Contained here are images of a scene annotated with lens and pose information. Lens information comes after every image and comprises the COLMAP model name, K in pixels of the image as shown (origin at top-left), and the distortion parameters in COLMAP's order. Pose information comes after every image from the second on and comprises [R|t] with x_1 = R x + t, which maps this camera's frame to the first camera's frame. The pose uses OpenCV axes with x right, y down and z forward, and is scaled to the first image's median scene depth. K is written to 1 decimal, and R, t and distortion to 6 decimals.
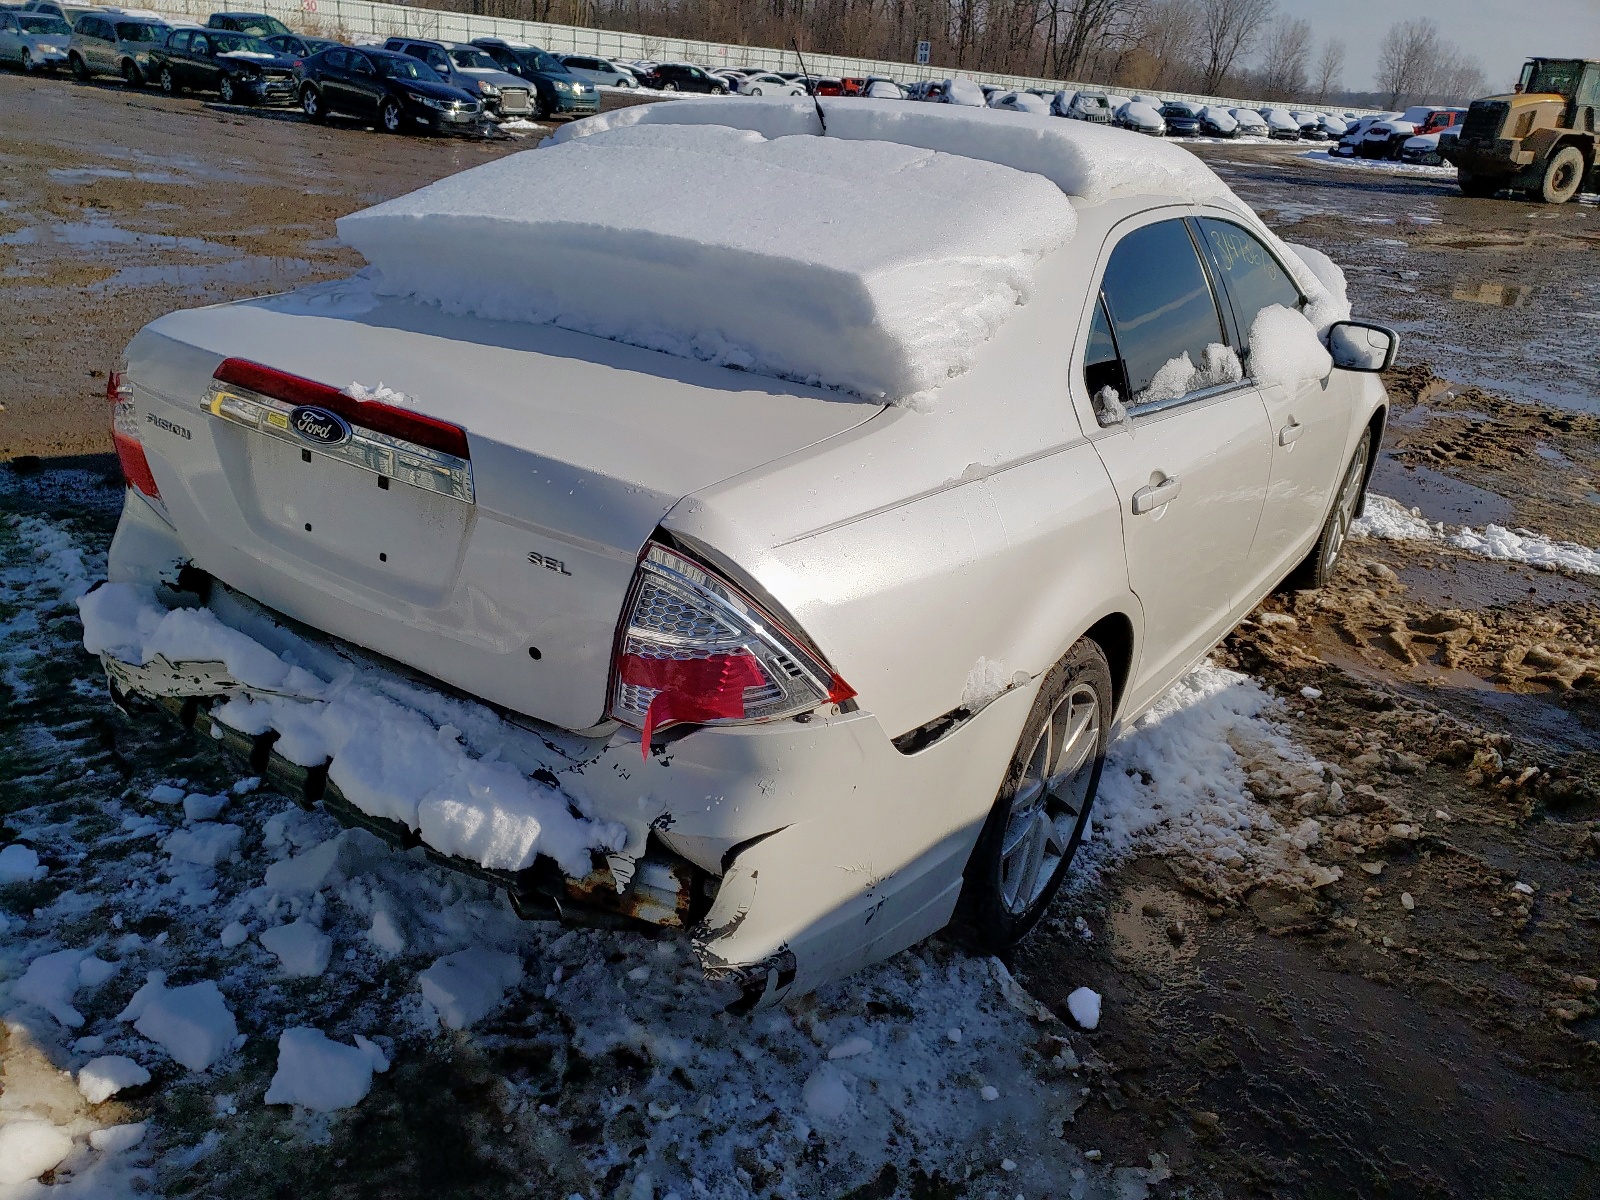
lens RADIAL K [[1212.1, 0, 802.7], [0, 1212.1, 606.9], [0, 0, 1]] dist [0.030610, -0.007310]
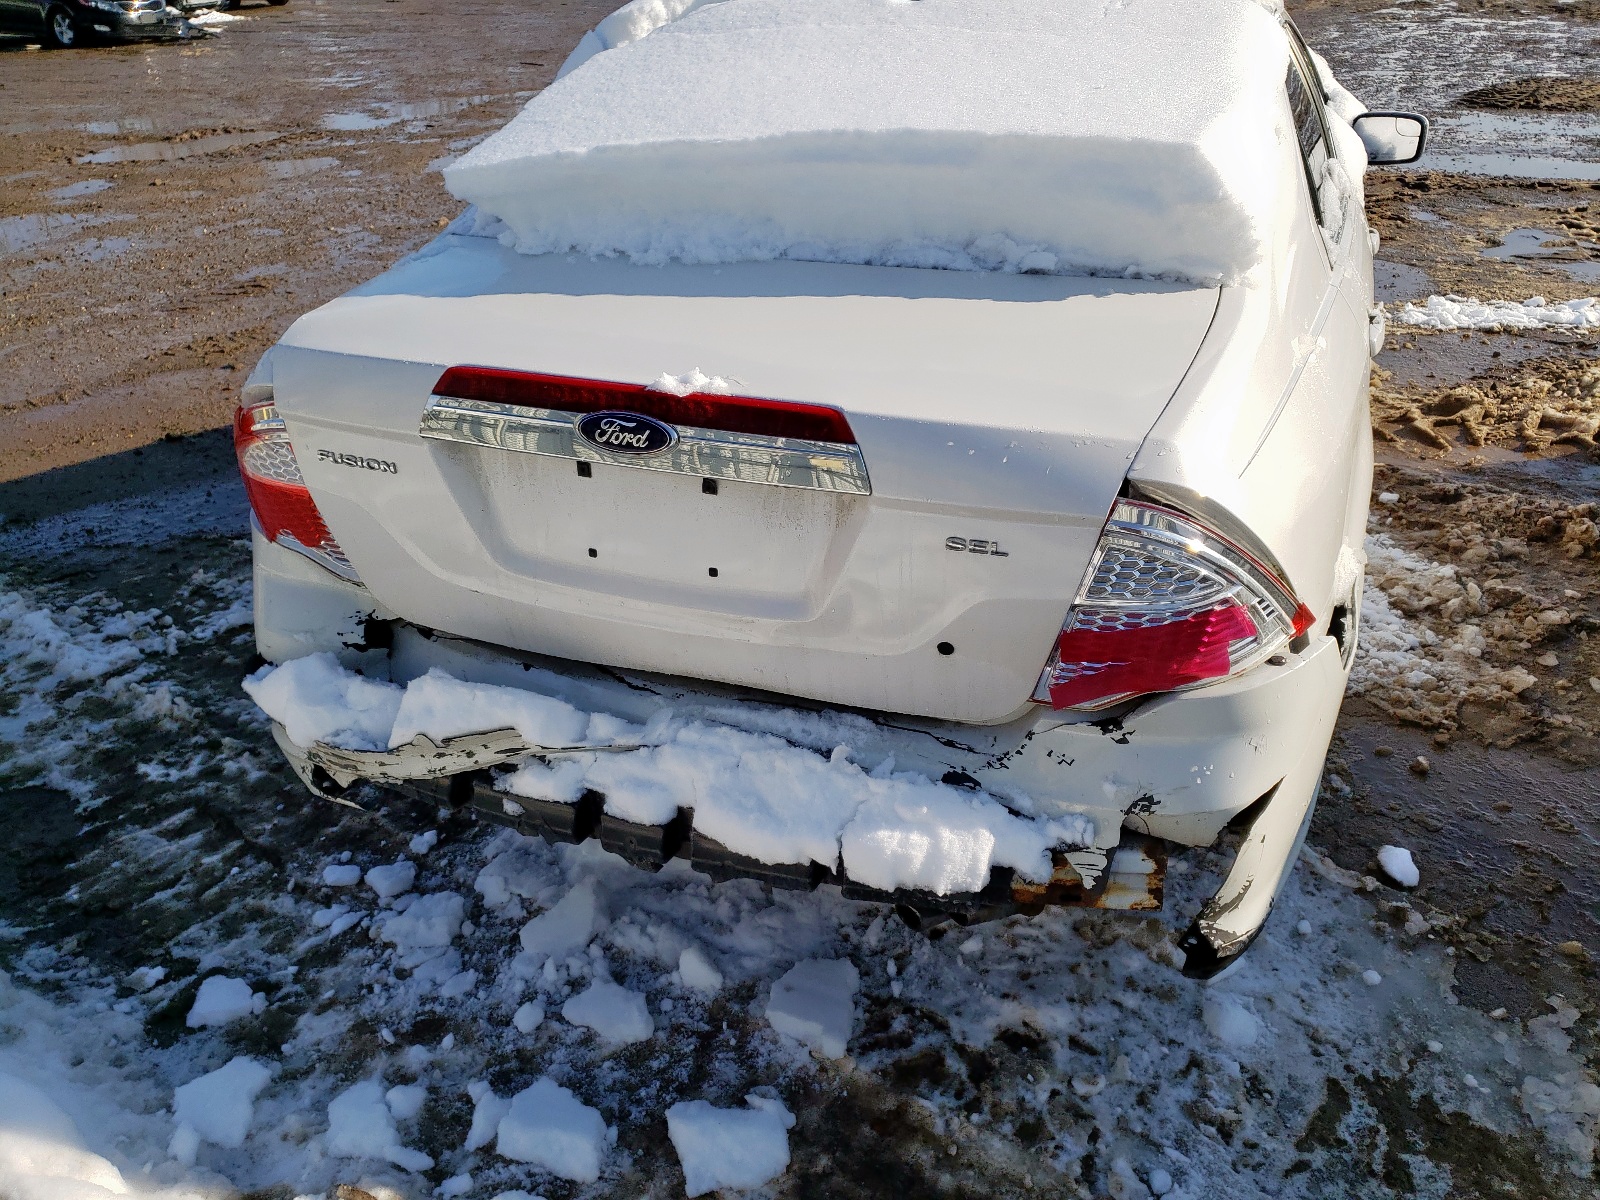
lens RADIAL K [[1212.1, 0, 802.7], [0, 1212.1, 606.9], [0, 0, 1]] dist [0.030610, -0.007310]
pose [[0.966965, -0.205696, 0.150556, -0.342866], [0.187592, 0.974124, 0.126060, -0.092095], [-0.172590, -0.093653, 0.980531, 0.131848]]
